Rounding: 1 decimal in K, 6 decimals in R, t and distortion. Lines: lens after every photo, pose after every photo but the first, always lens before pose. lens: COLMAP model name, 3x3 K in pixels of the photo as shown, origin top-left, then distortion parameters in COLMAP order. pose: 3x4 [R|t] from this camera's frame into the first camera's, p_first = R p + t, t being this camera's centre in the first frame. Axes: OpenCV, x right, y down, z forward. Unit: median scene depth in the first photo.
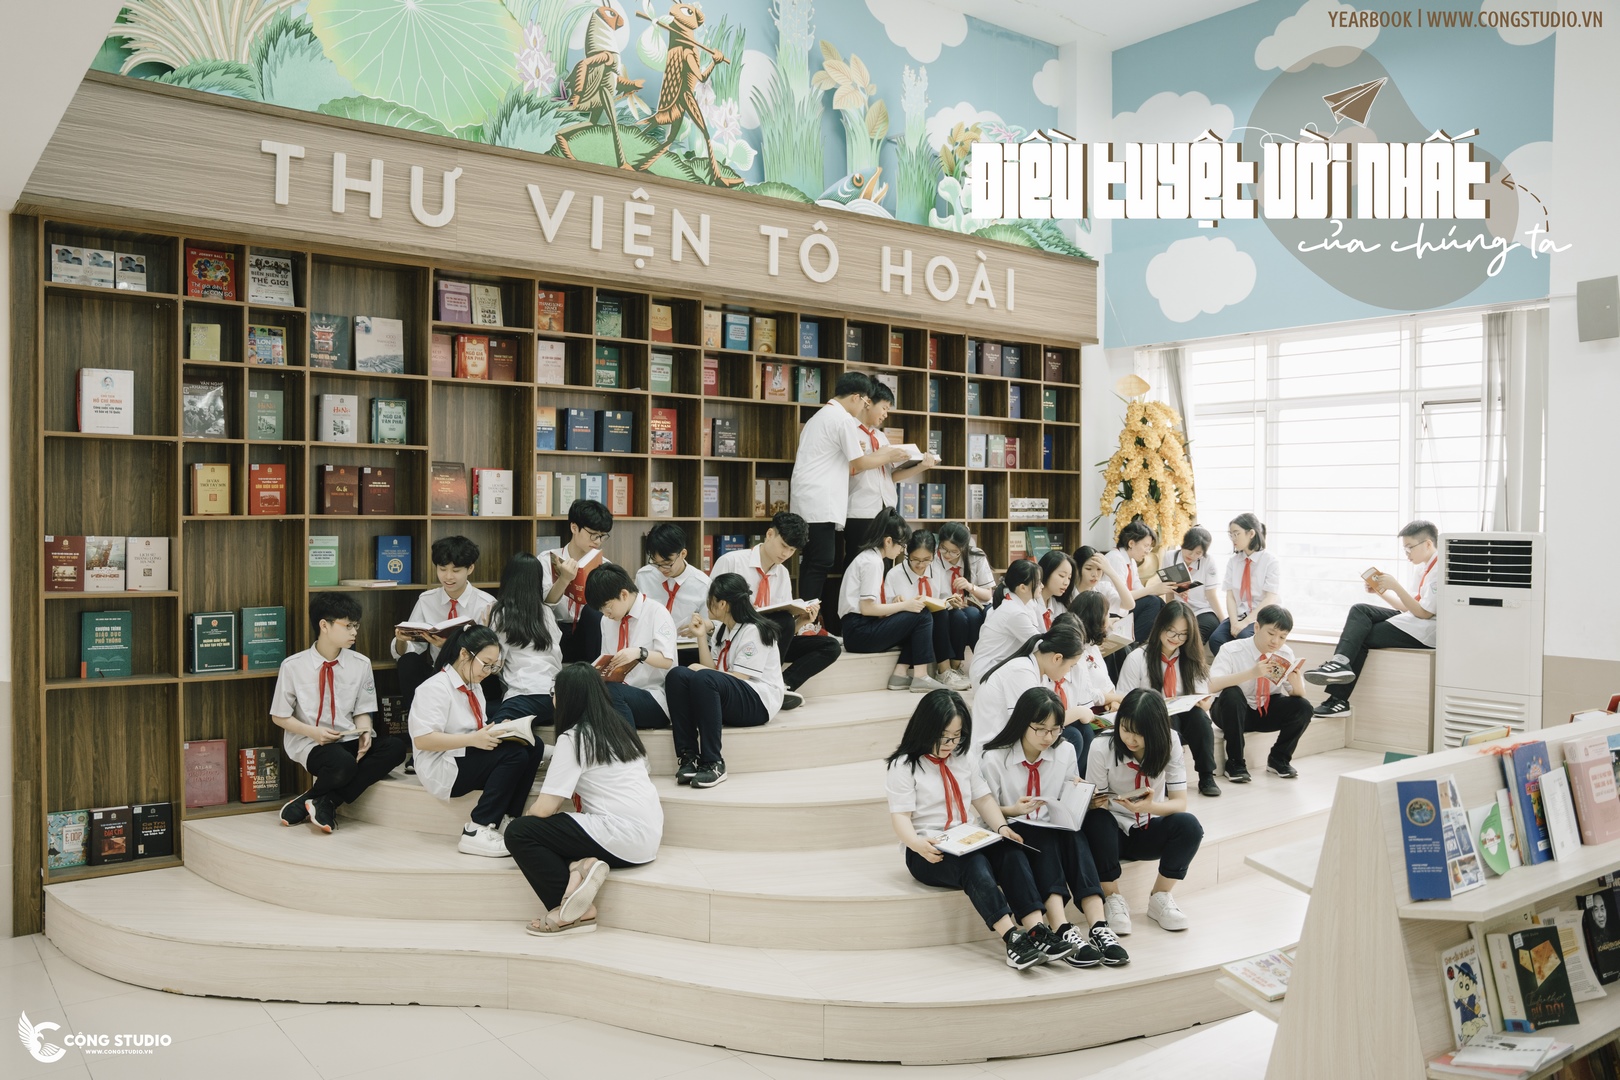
lens RADIAL K [[1298.2, 0, 810.0], [0, 1298.2, 540.0], [0, 0, 1]] dist [-0.150428, 0.160771]
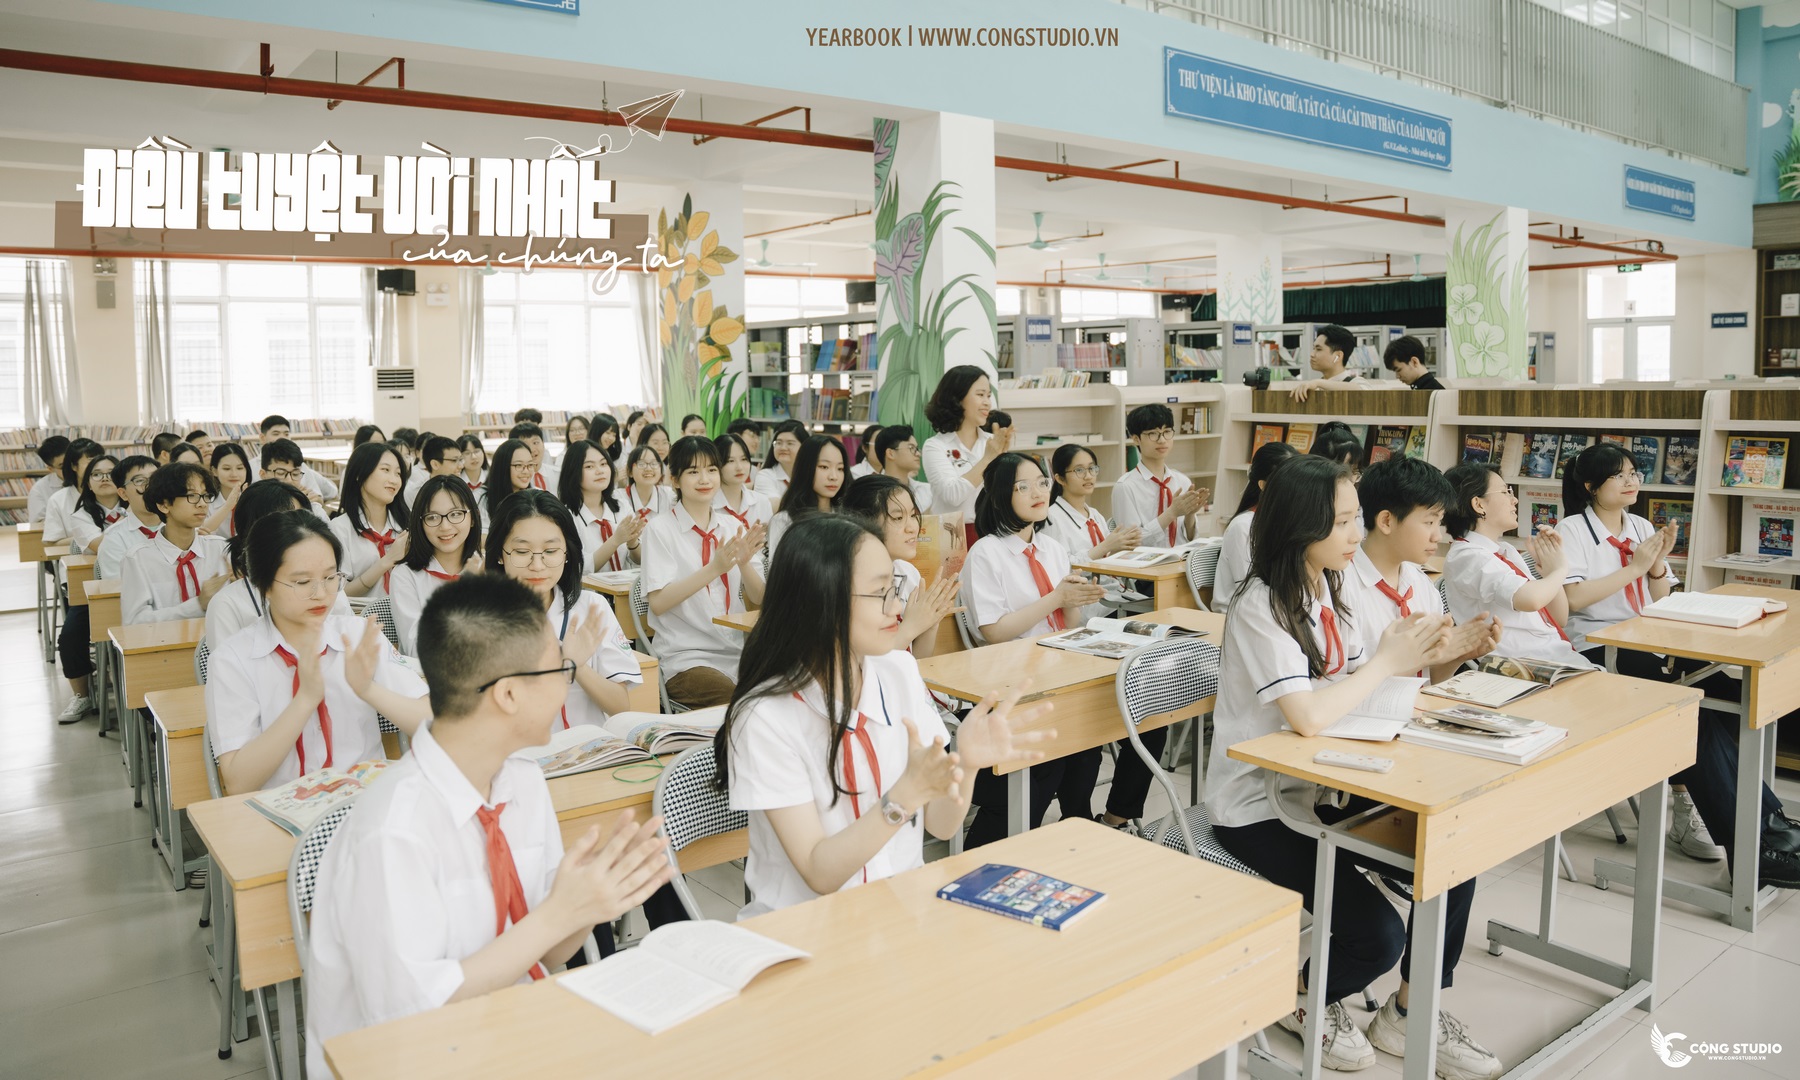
lens RADIAL K [[1291.8, 0, 828.5], [0, 1291.8, 460.4], [0, 0, 1]] dist [-0.178229, 0.114498]
pose [[-0.014620, 0.055630, -0.998344, 1.987885], [-0.001530, 0.998449, 0.055659, 0.089058], [0.999892, 0.002341, -0.014512, -1.064481]]
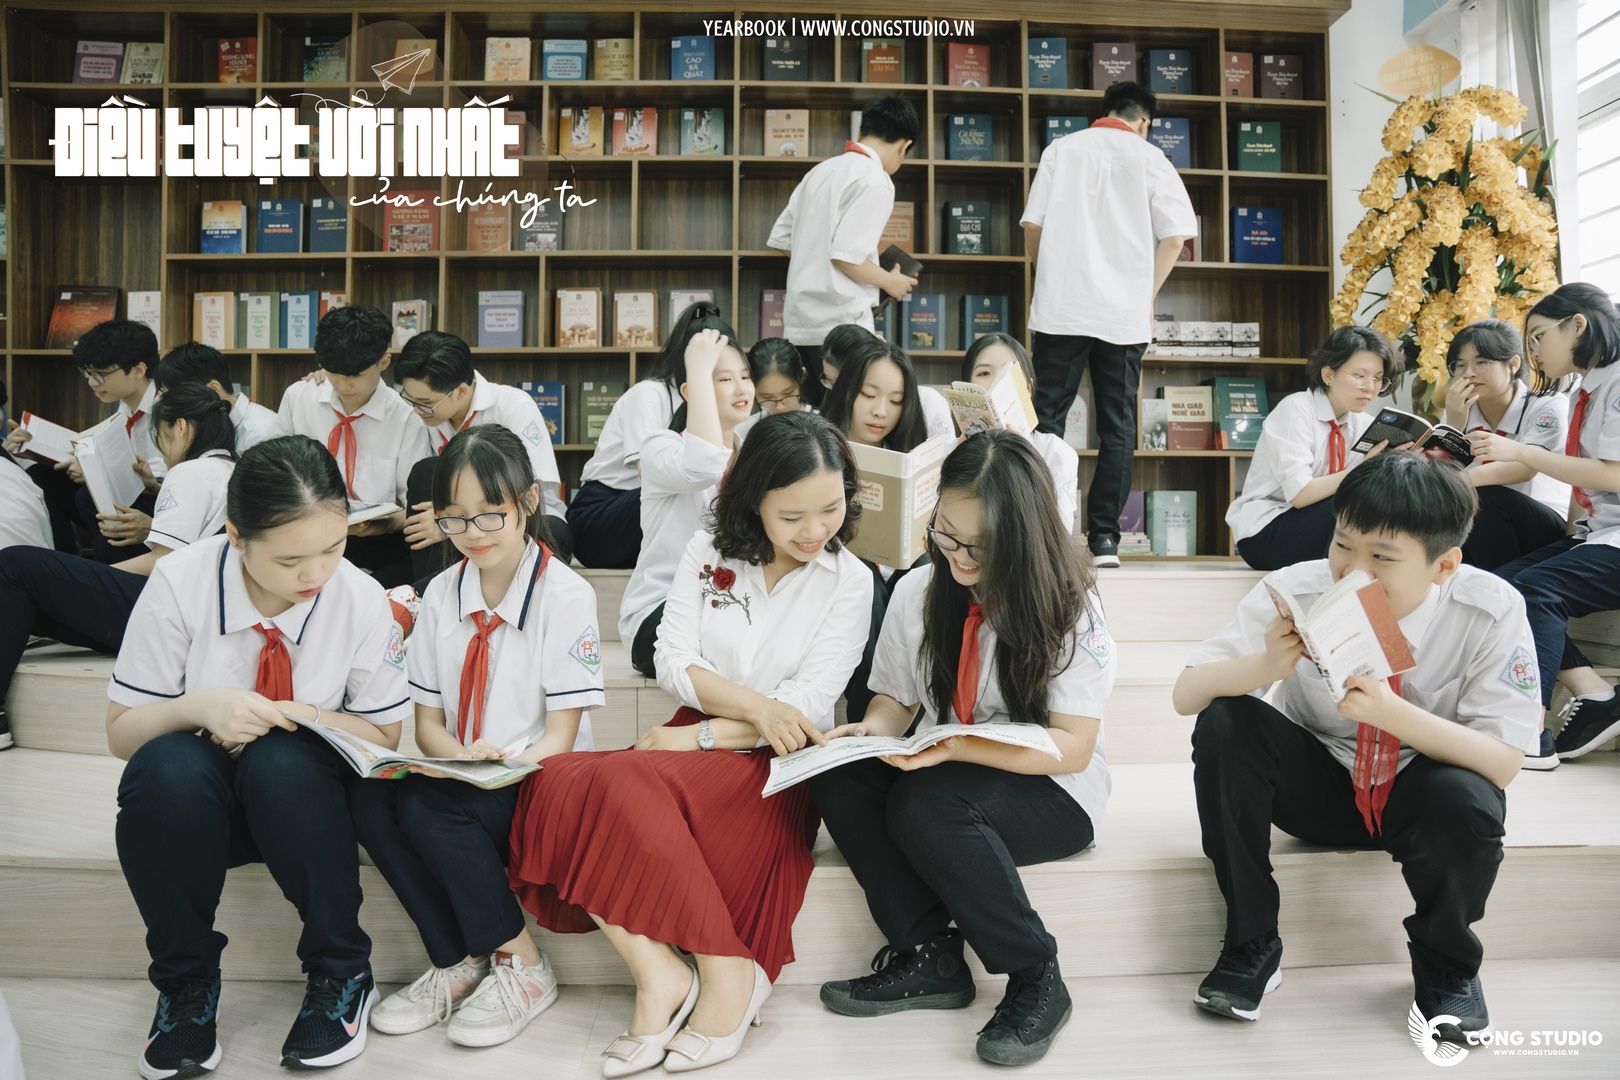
lens RADIAL K [[1098.9, 0, 810.0], [0, 1098.9, 540.0], [0, 0, 1]] dist [-0.170257, 0.118421]
pose [[0.809327, 0.012533, -0.587225, 0.397390], [-0.011079, 0.999920, 0.006071, 0.076204], [0.587254, 0.001592, 0.809401, 0.738385]]
